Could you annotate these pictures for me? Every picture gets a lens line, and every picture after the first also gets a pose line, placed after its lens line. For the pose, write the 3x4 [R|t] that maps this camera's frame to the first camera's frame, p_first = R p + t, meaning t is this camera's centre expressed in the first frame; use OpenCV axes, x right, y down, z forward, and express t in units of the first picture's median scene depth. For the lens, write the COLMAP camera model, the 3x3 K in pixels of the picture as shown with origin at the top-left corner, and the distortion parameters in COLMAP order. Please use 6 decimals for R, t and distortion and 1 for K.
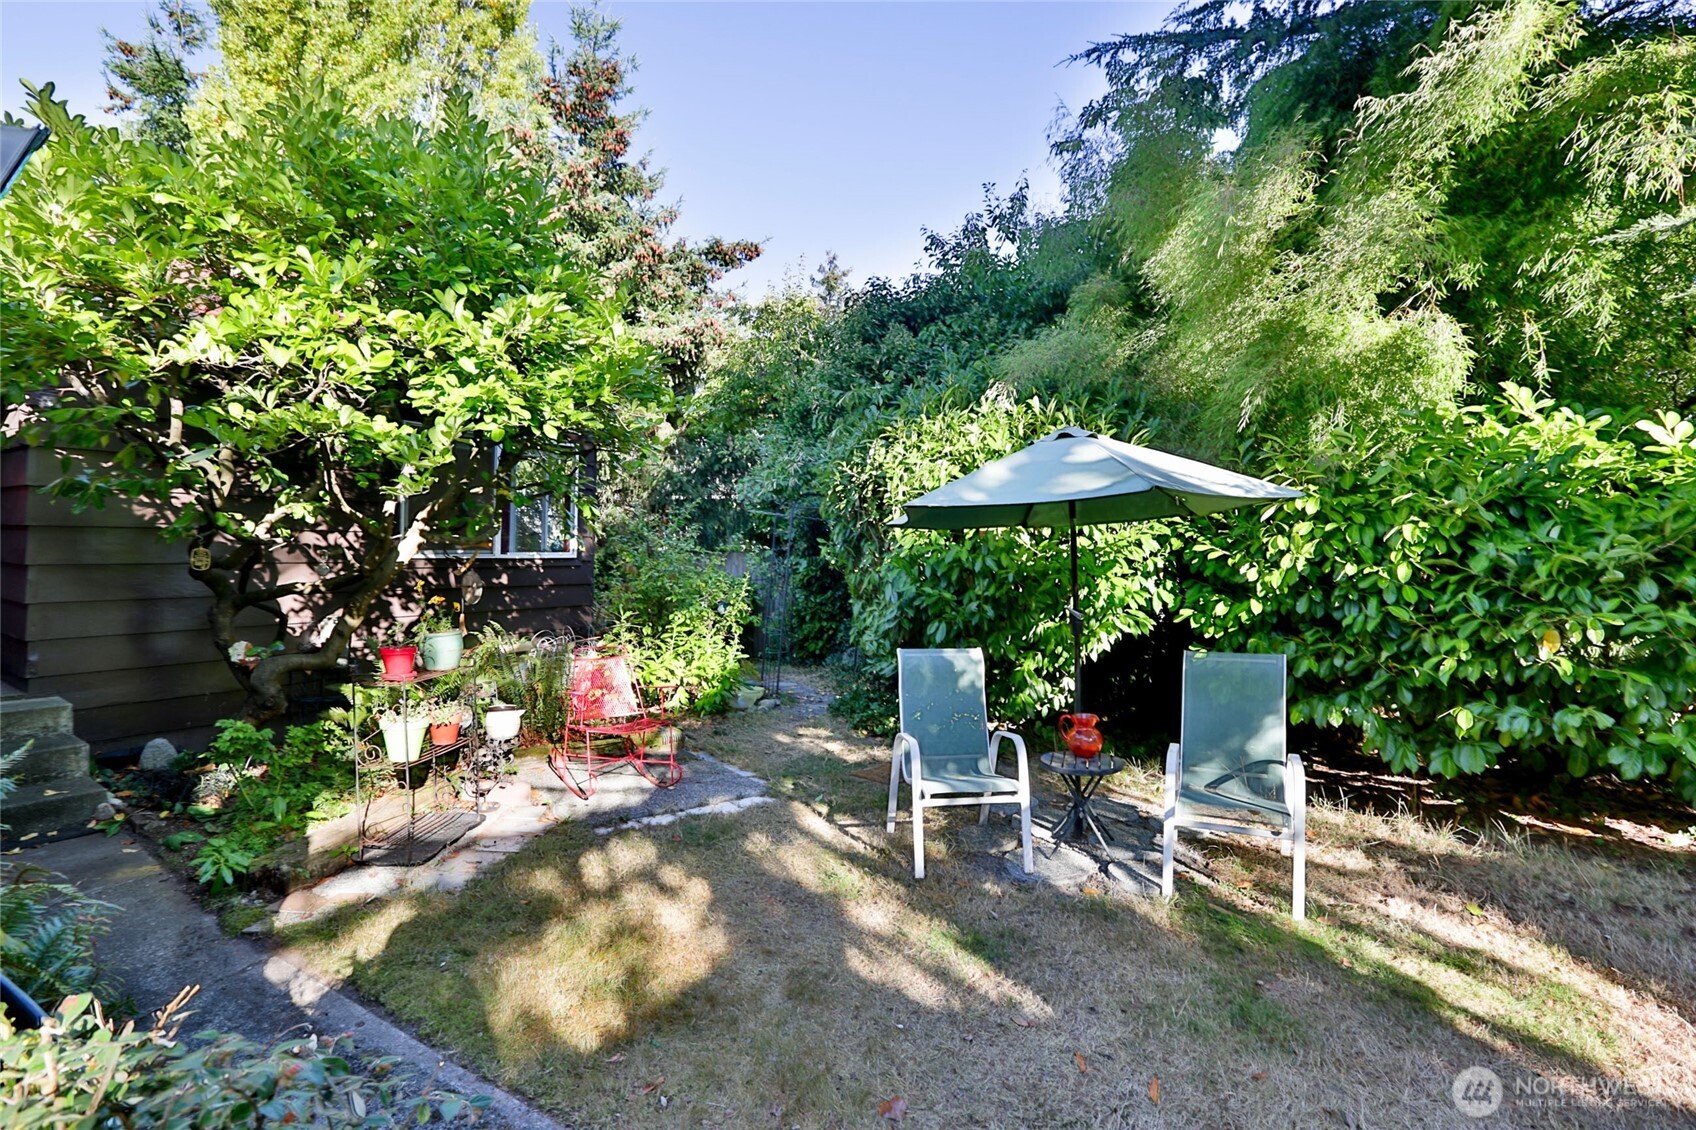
lens RADIAL K [[808.3, 0, 854.4], [0, 808.3, 560.8], [0, 0, 1]] dist [-0.049364, 0.018536]
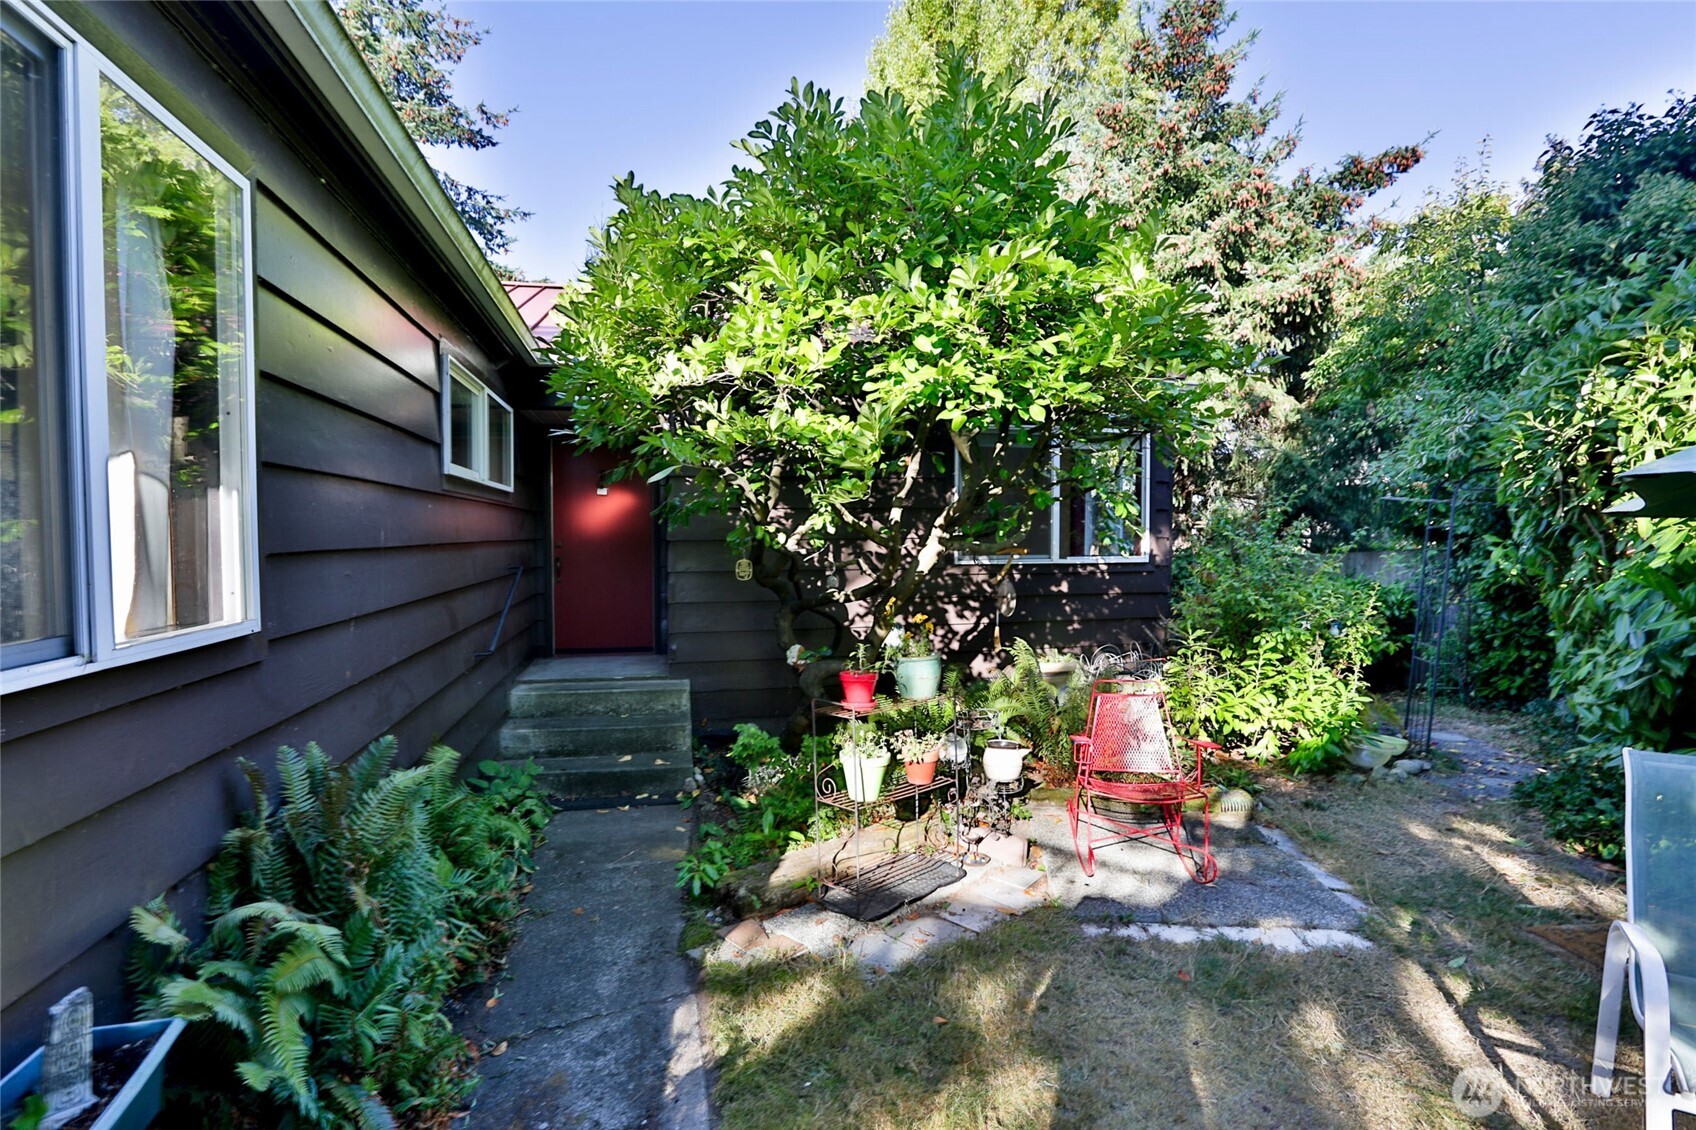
lens RADIAL K [[808.3, 0, 854.4], [0, 808.3, 560.8], [0, 0, 1]] dist [-0.049364, 0.018536]
pose [[0.719187, -0.000480, -0.694817, 0.032500], [0.003619, 0.999989, 0.003056, -0.011363], [0.694807, -0.004712, 0.719181, 0.196596]]
